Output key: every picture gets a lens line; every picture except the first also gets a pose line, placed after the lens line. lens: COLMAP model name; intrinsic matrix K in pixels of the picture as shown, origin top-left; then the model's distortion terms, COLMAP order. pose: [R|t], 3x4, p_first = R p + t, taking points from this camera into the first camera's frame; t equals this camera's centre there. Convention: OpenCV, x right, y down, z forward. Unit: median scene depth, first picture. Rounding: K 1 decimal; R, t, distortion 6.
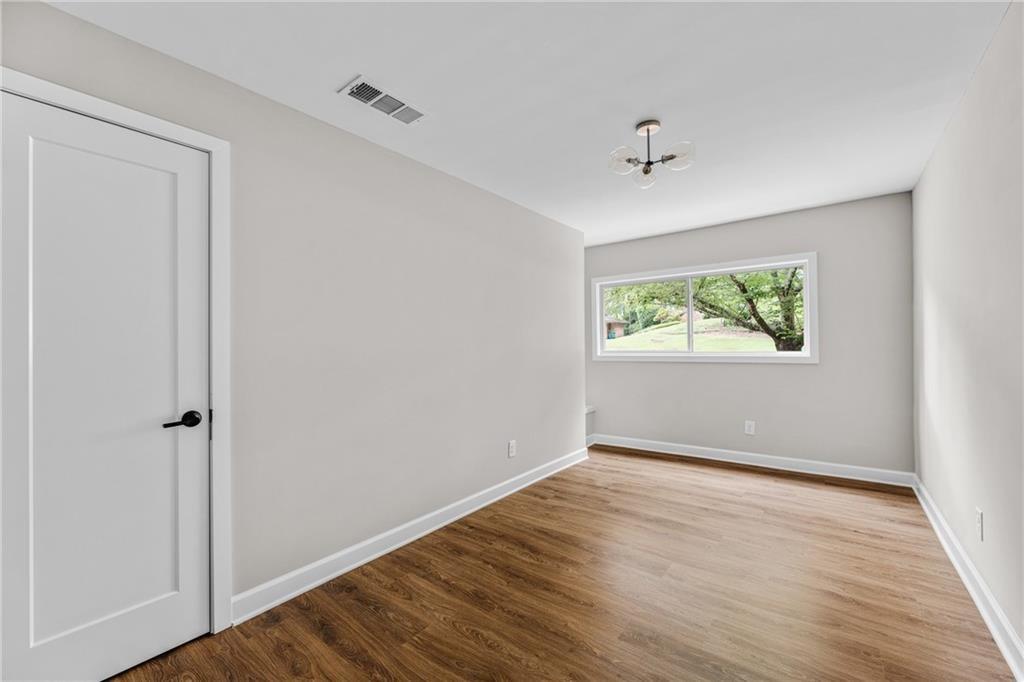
lens RADIAL K [[409.3, 0, 514.0], [0, 409.3, 343.2], [0, 0, 1]] dist [0.000123, 0.000083]
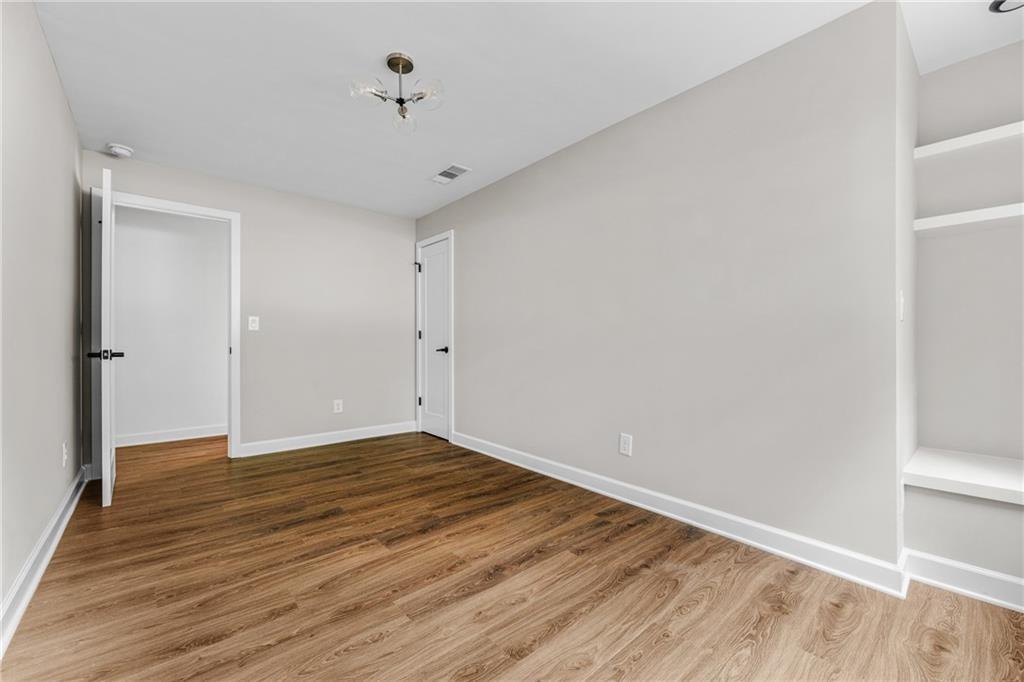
lens RADIAL K [[409.3, 0, 514.0], [0, 409.3, 343.2], [0, 0, 1]] dist [0.000123, 0.000083]
pose [[-0.191847, 0.013744, -0.981329, 0.912758], [0.007106, 0.999895, 0.012614, 0.067789], [0.981399, -0.004554, -0.191924, 1.103024]]
